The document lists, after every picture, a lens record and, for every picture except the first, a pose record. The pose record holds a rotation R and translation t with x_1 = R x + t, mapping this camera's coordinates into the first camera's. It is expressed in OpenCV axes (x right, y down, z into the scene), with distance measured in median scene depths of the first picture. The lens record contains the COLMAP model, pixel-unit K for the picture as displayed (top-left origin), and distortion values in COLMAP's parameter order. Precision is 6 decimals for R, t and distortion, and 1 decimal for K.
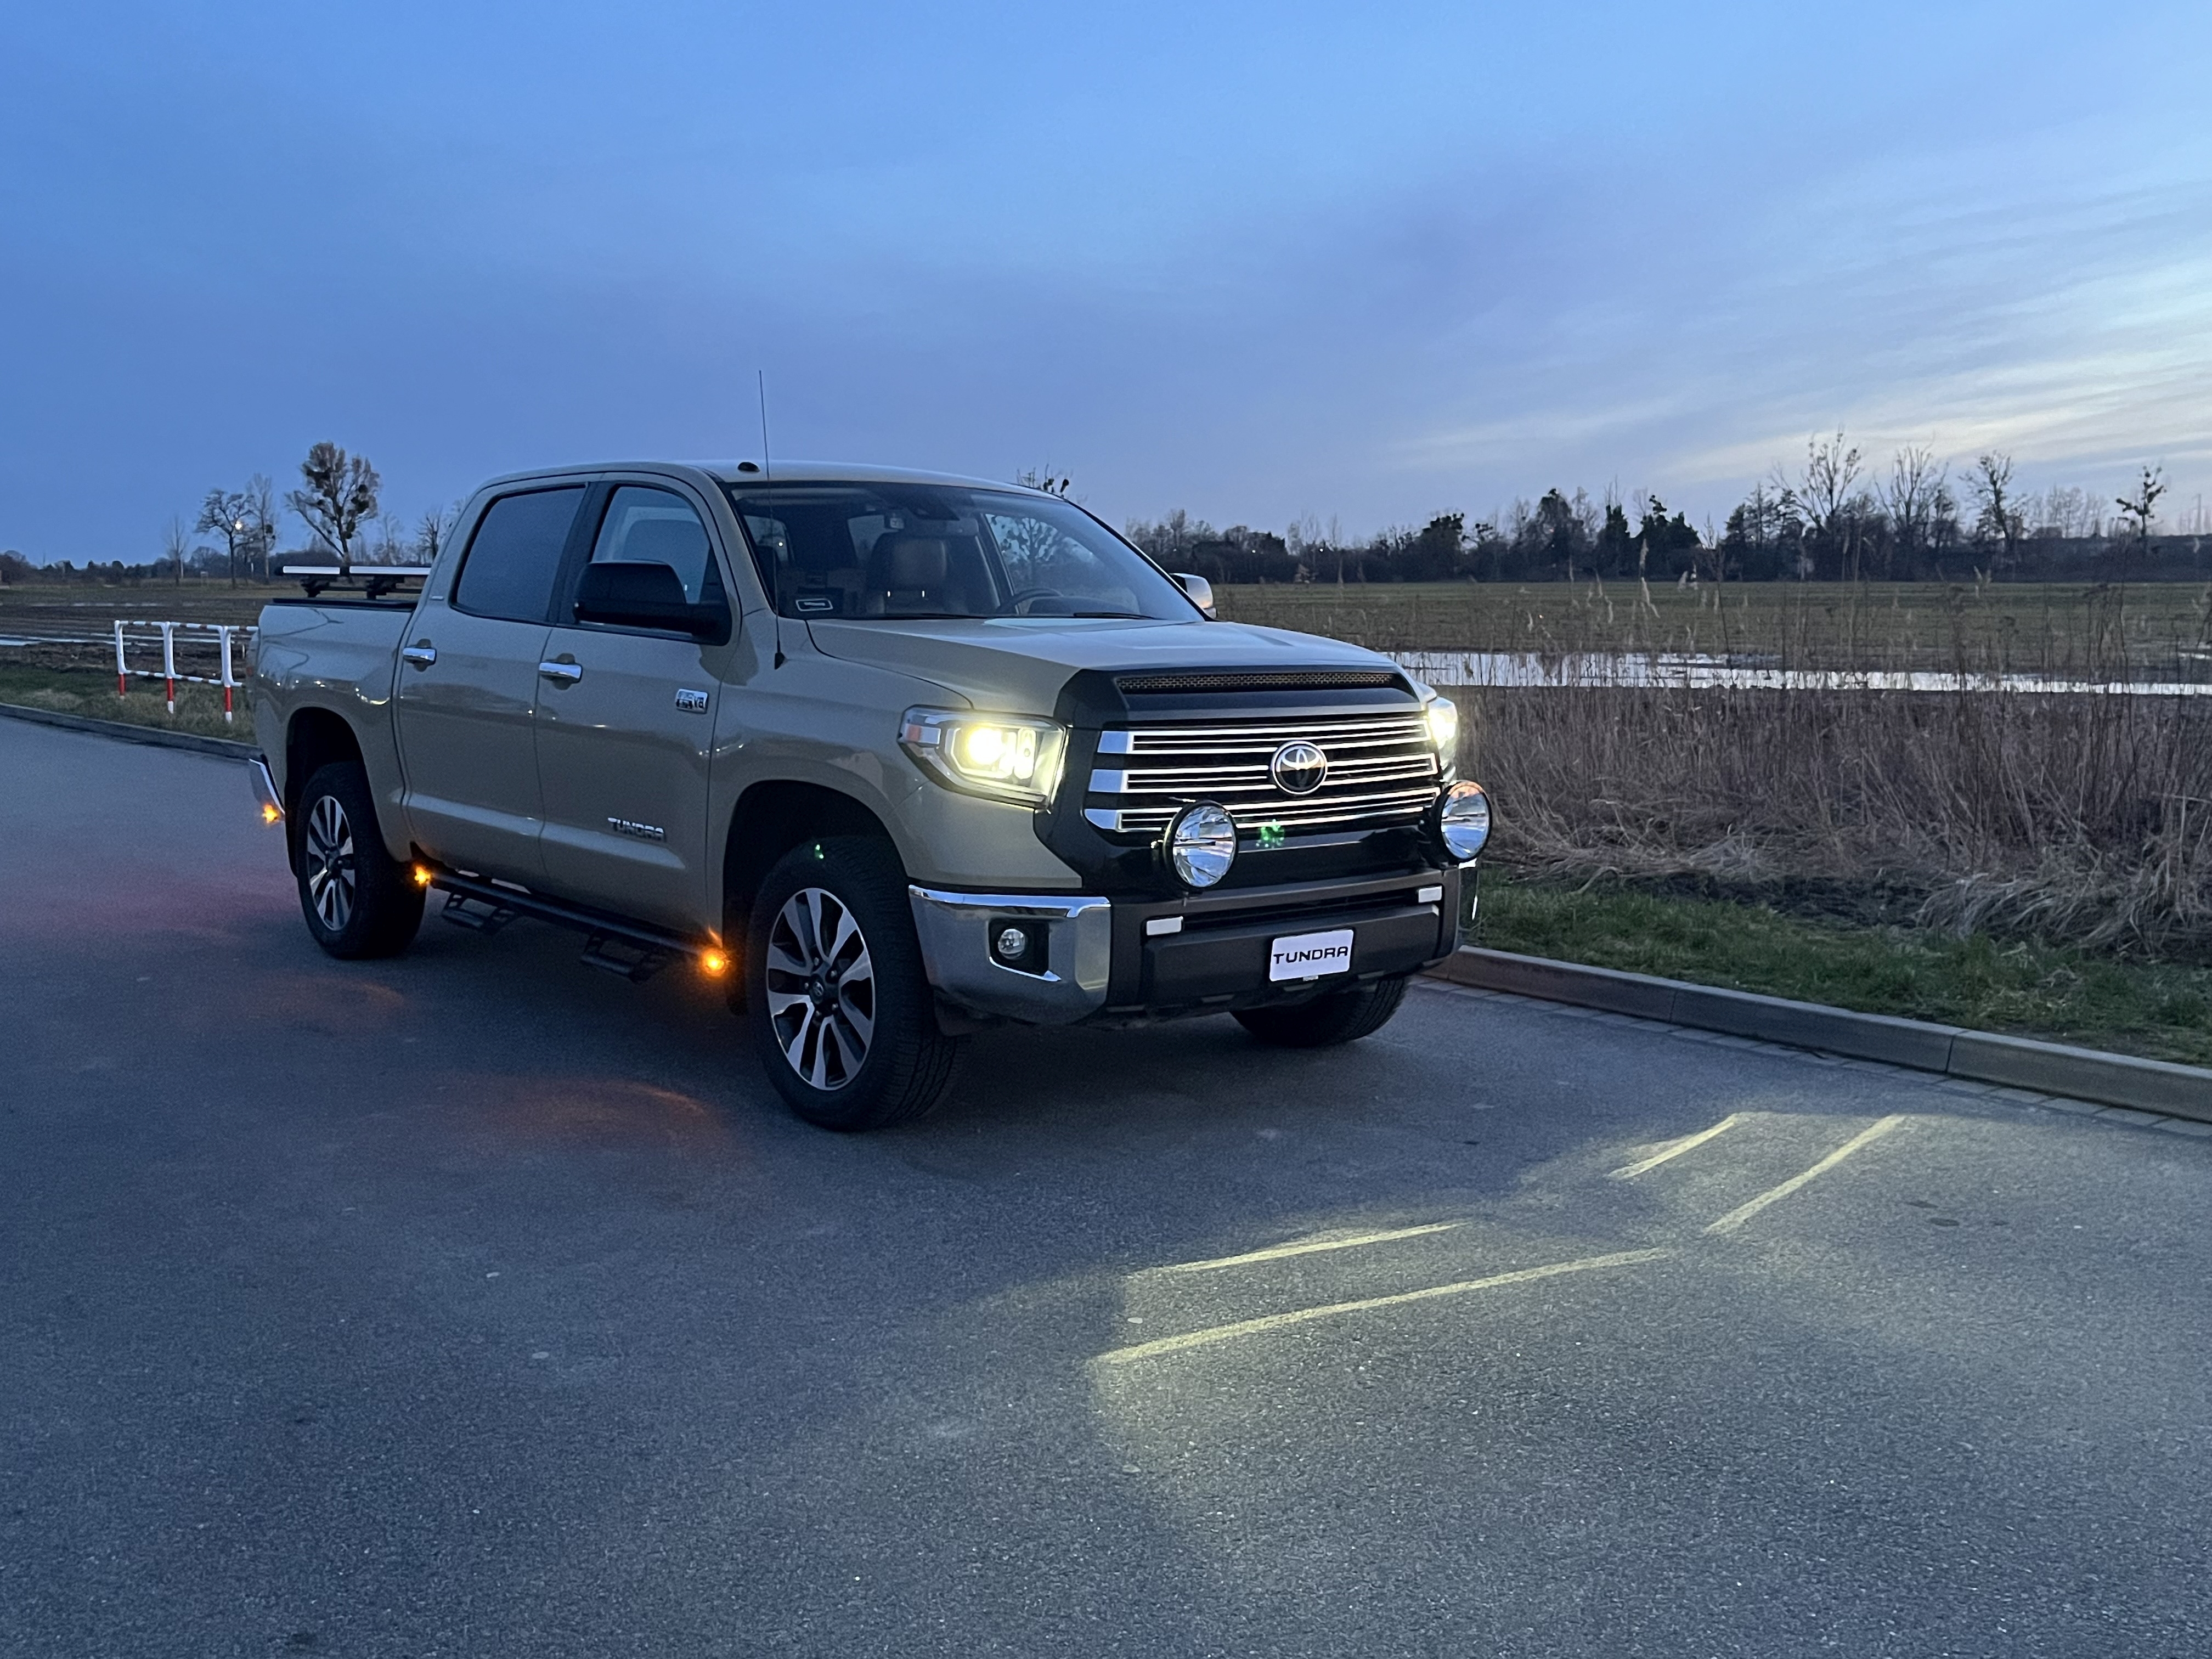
lens RADIAL K [[2160.3, 0, 1106.0], [0, 2160.3, 829.5], [0, 0, 1]] dist [0.039074, -0.003371]
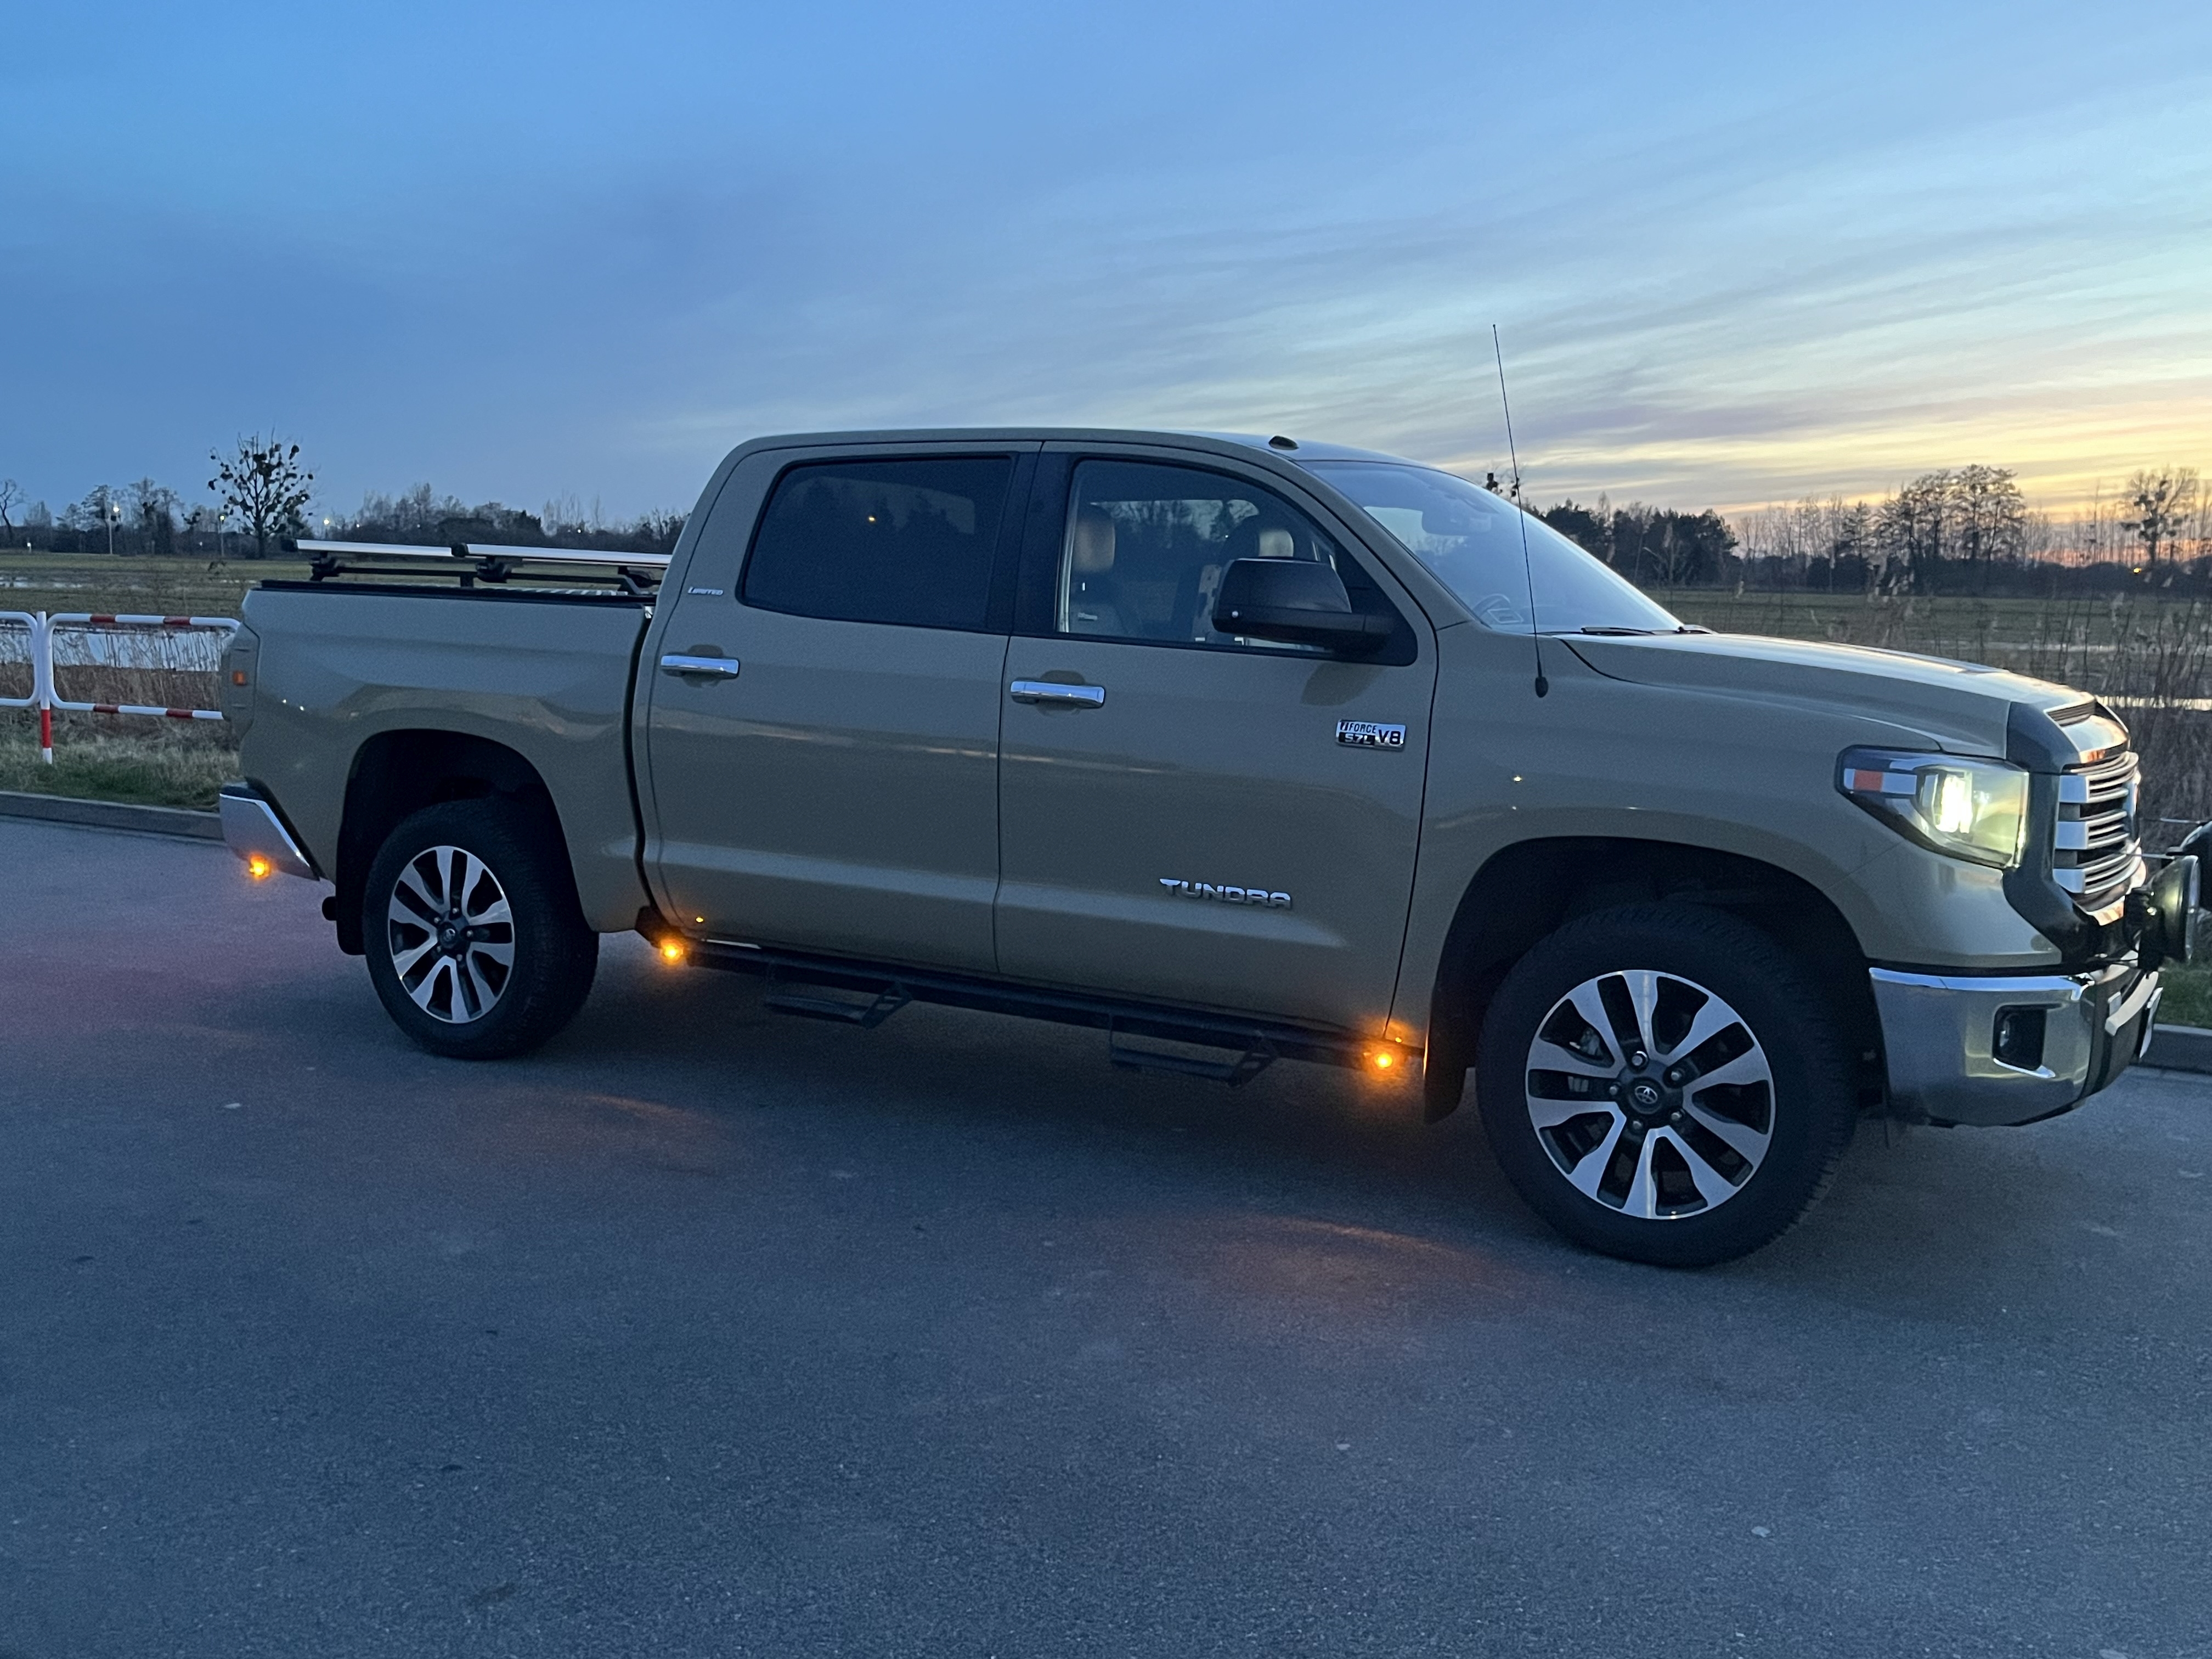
lens RADIAL K [[2160.3, 0, 1106.0], [0, 2160.3, 829.5], [0, 0, 1]] dist [0.039074, -0.003371]
pose [[0.938568, -0.019300, 0.344555, -0.612009], [0.017029, 0.999809, 0.009616, -0.037523], [-0.344675, -0.003158, 0.938717, 0.313109]]
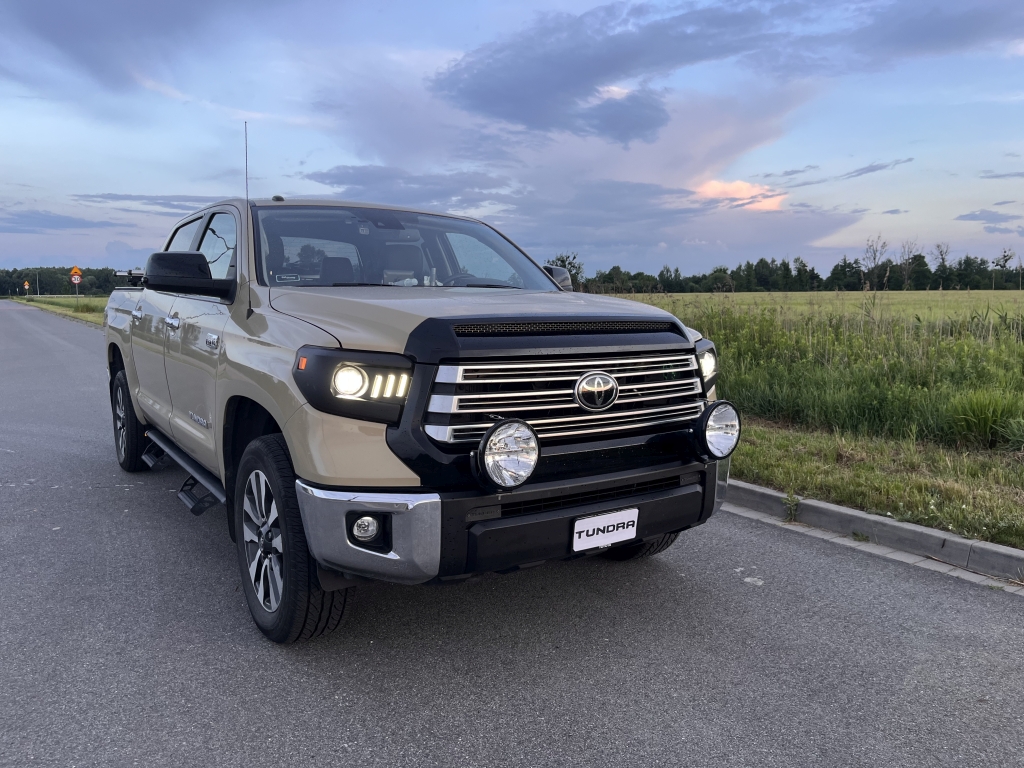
lens RADIAL K [[808.8, 0, 512.0], [0, 808.8, 384.0], [0, 0, 1]] dist [0.003426, 0.002142]
pose [[0.995400, 0.003660, -0.095732, 0.085121], [-0.004098, 0.999982, -0.004378, -0.030638], [0.095714, 0.004750, 0.995398, 0.490797]]
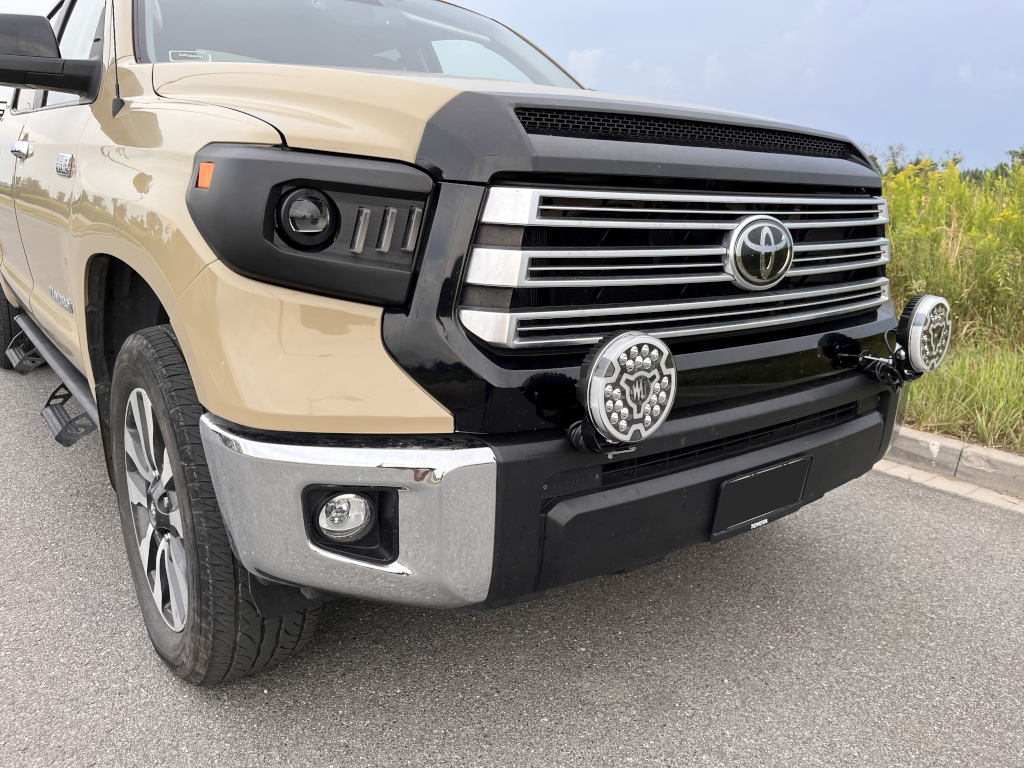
lens RADIAL K [[808.8, 0, 512.0], [0, 808.8, 384.0], [0, 0, 1]] dist [0.003426, 0.002142]
pose [[0.999223, 0.022997, -0.032011, 0.013393], [-0.018663, 0.991387, 0.129631, -0.018050], [0.034717, -0.128933, 0.991045, 0.717917]]
